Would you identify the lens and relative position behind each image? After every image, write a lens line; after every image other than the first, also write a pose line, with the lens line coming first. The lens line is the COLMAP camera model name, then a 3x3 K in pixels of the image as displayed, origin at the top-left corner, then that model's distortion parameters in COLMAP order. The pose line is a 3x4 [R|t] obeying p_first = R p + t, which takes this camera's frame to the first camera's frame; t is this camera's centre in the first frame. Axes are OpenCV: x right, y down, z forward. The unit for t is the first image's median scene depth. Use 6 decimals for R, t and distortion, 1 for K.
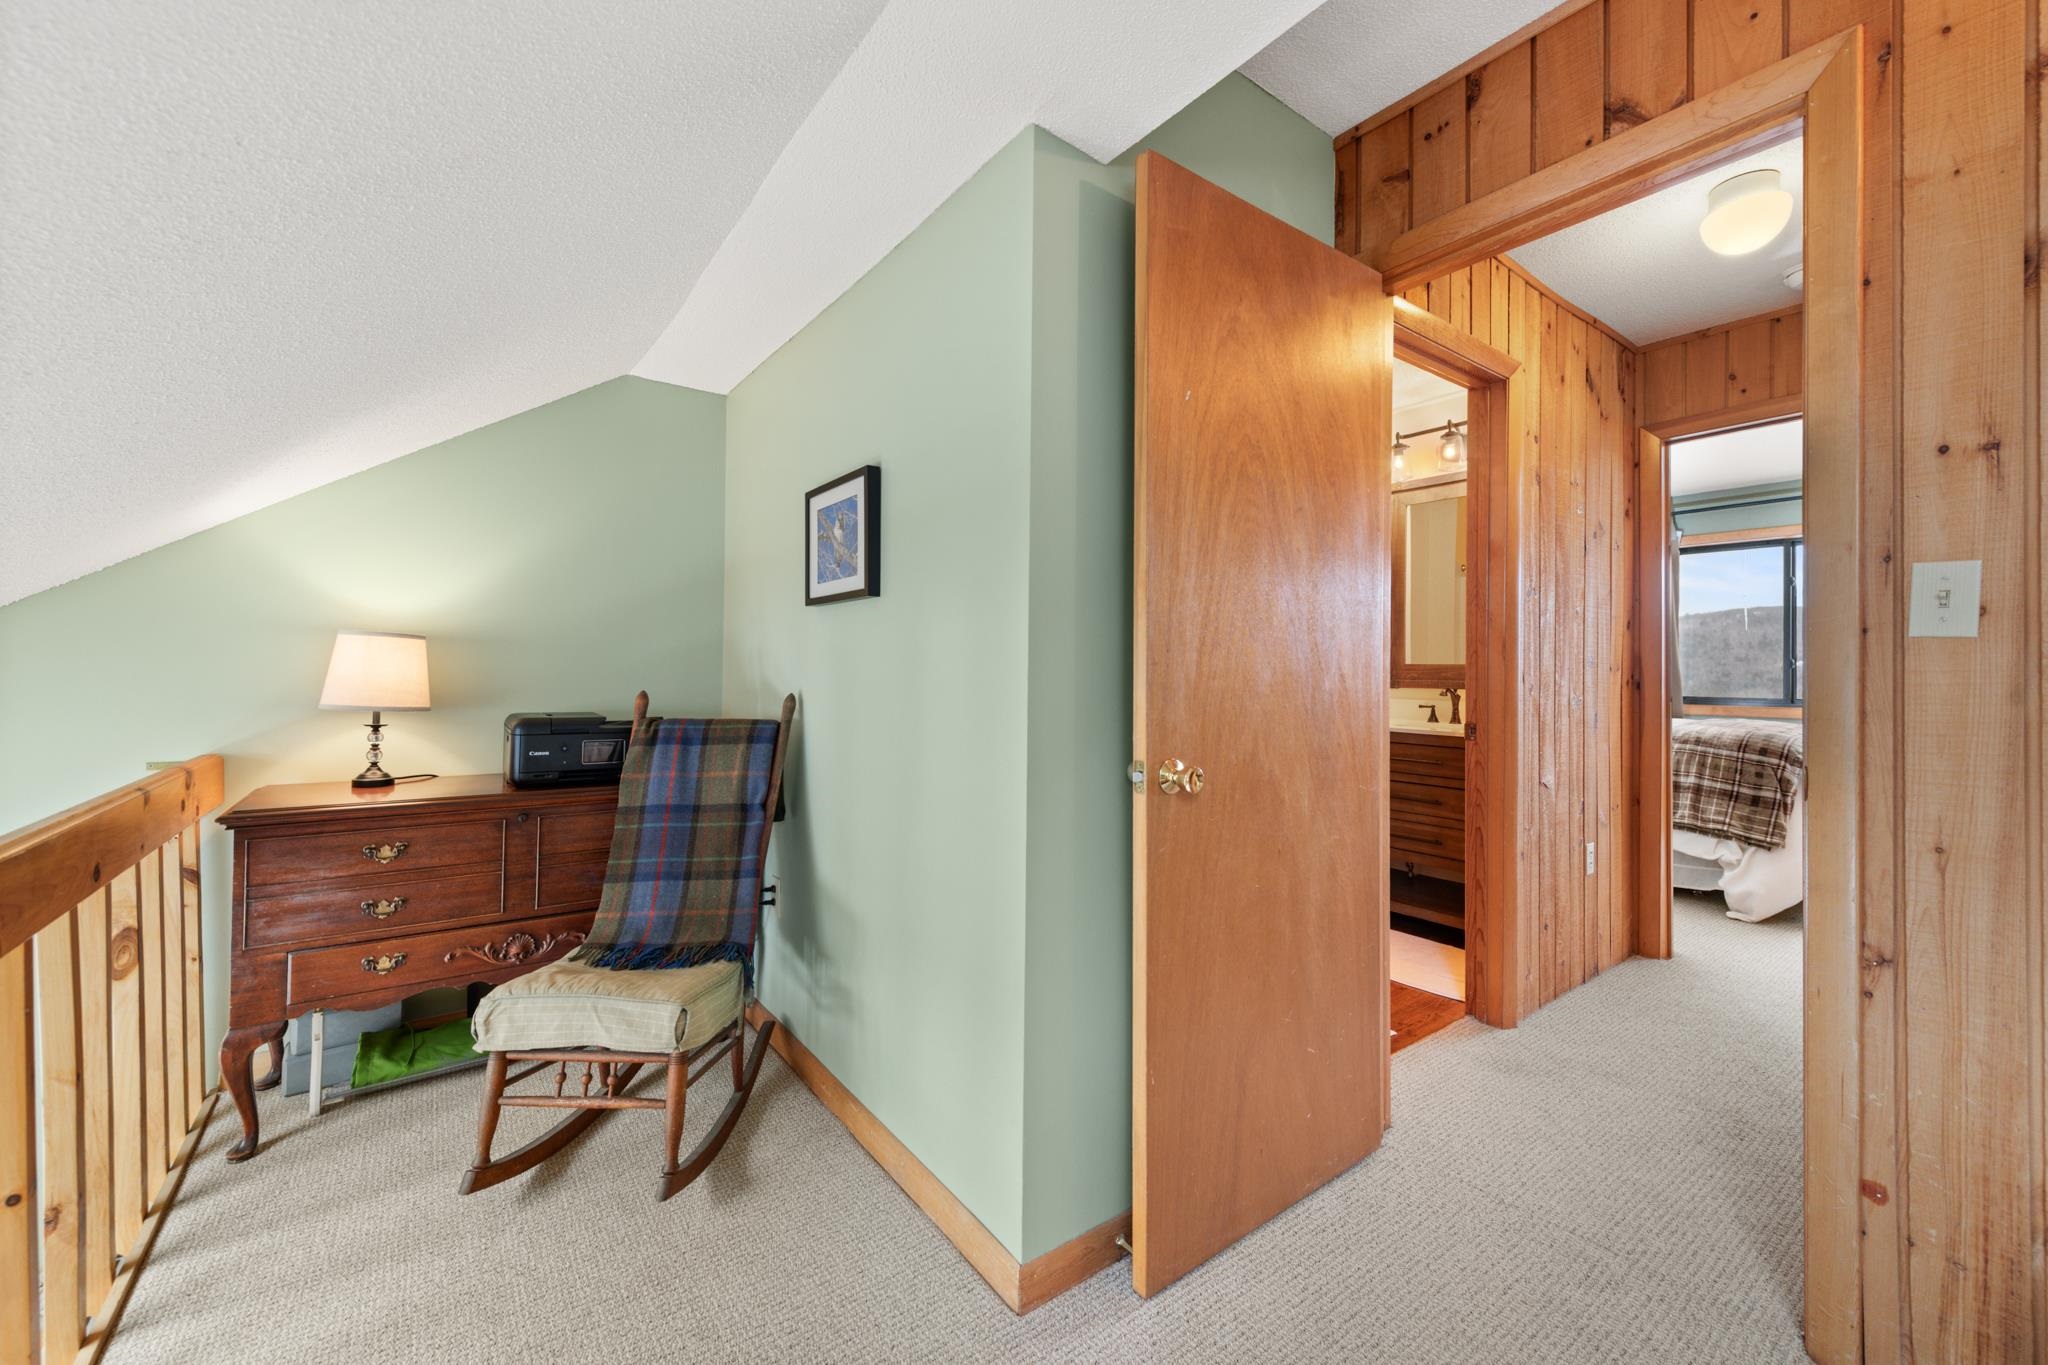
lens RADIAL K [[807.4, 0, 1031.6], [0, 807.4, 664.8], [0, 0, 1]] dist [0.006512, -0.000830]
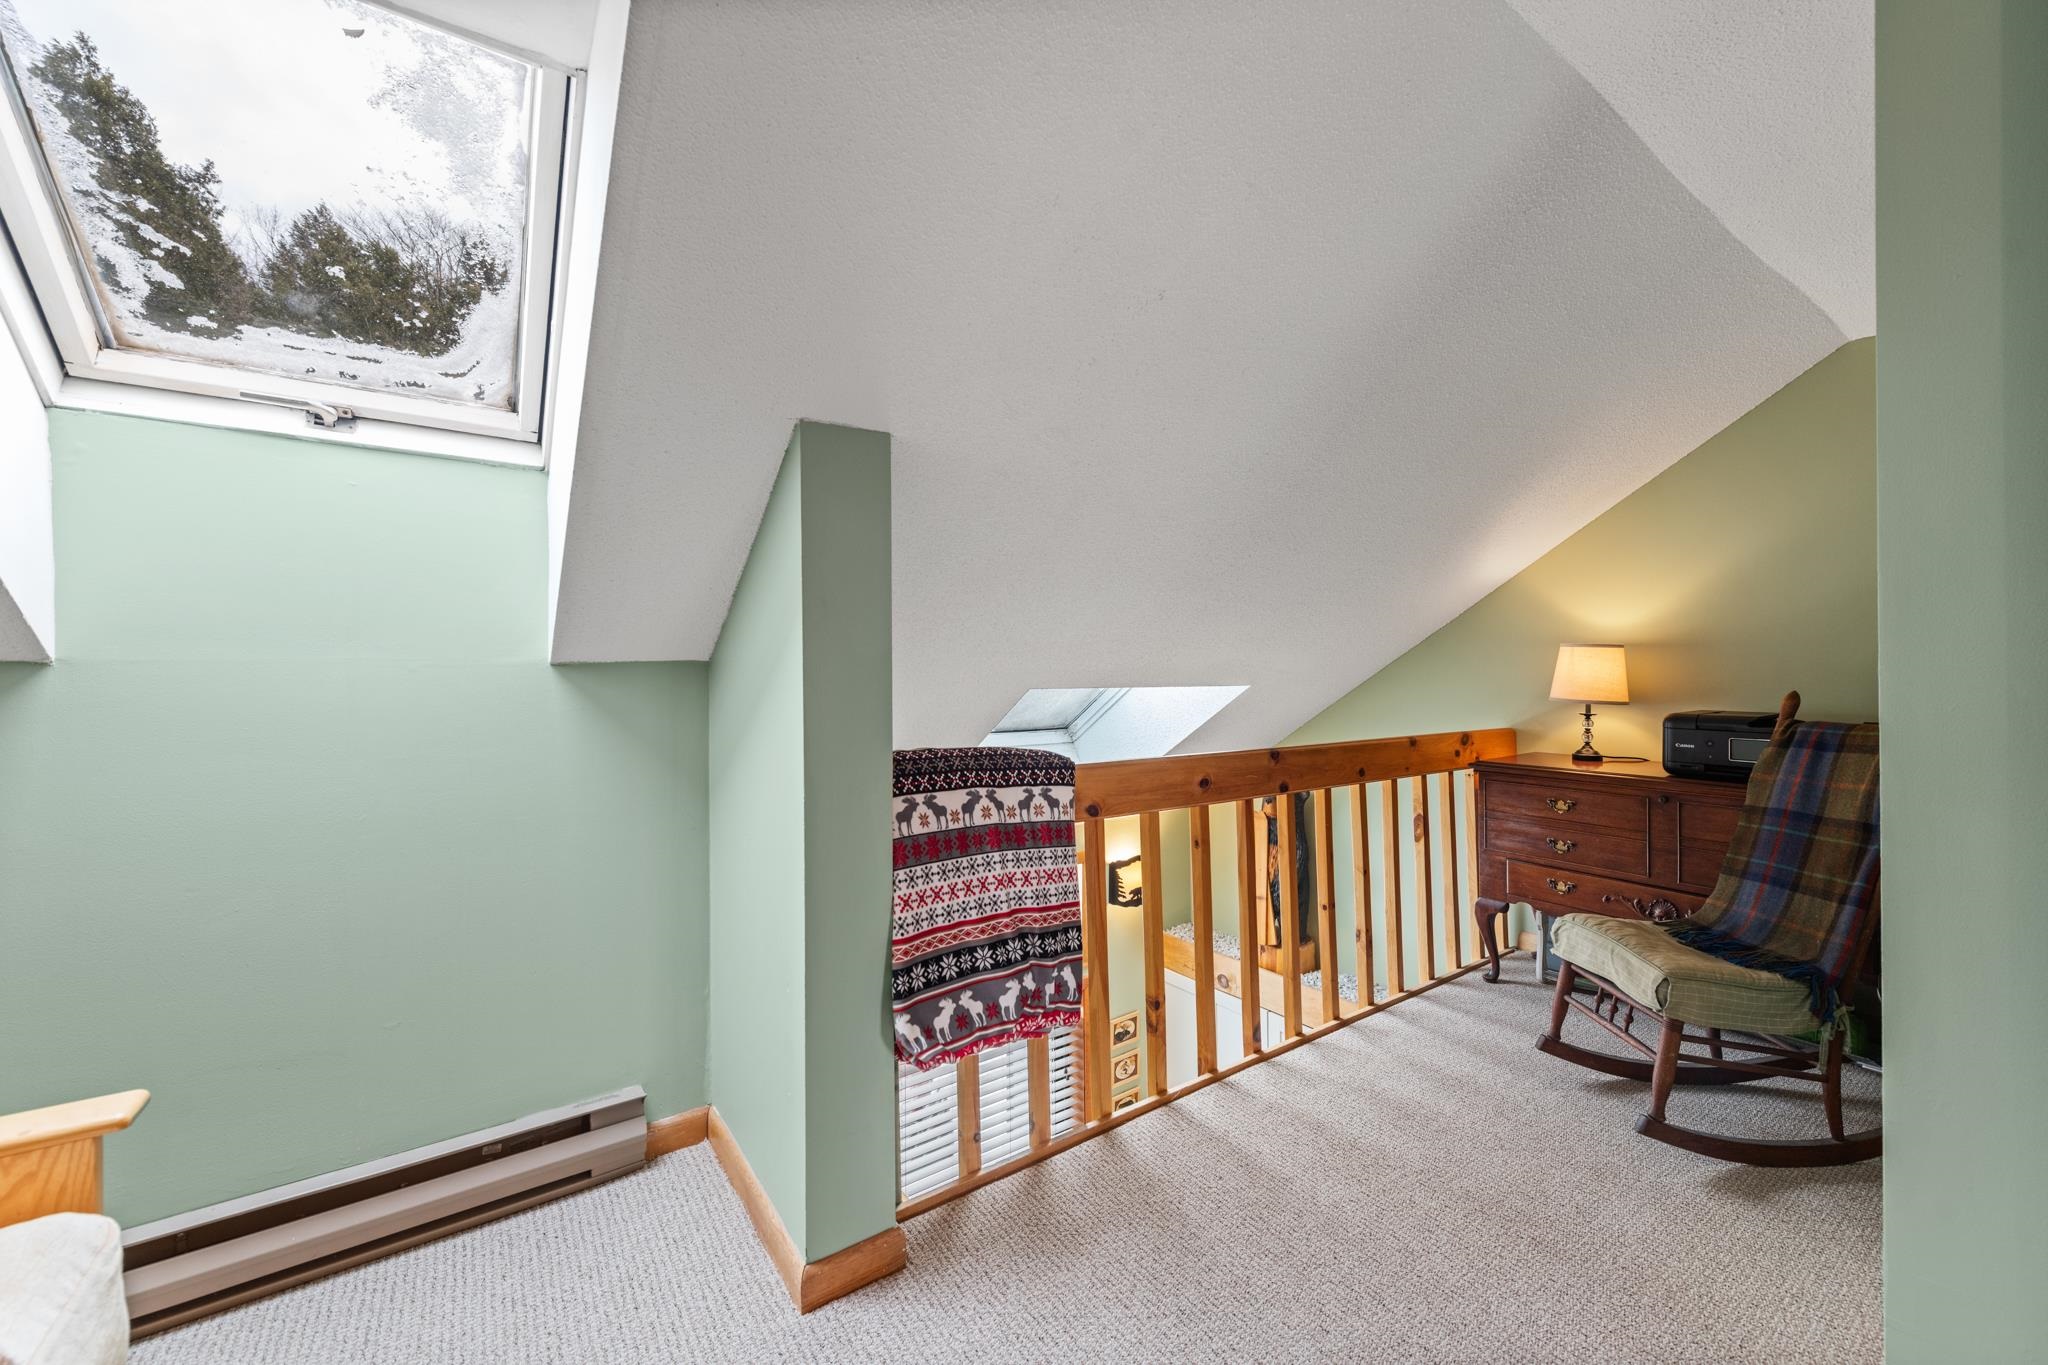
lens RADIAL K [[807.4, 0, 1031.6], [0, 807.4, 664.8], [0, 0, 1]] dist [0.006512, -0.000830]
pose [[-0.038326, -0.020380, -0.999057, 0.557849], [0.013409, 0.999692, -0.020907, 0.009836], [0.999175, -0.014197, -0.038041, 0.150631]]
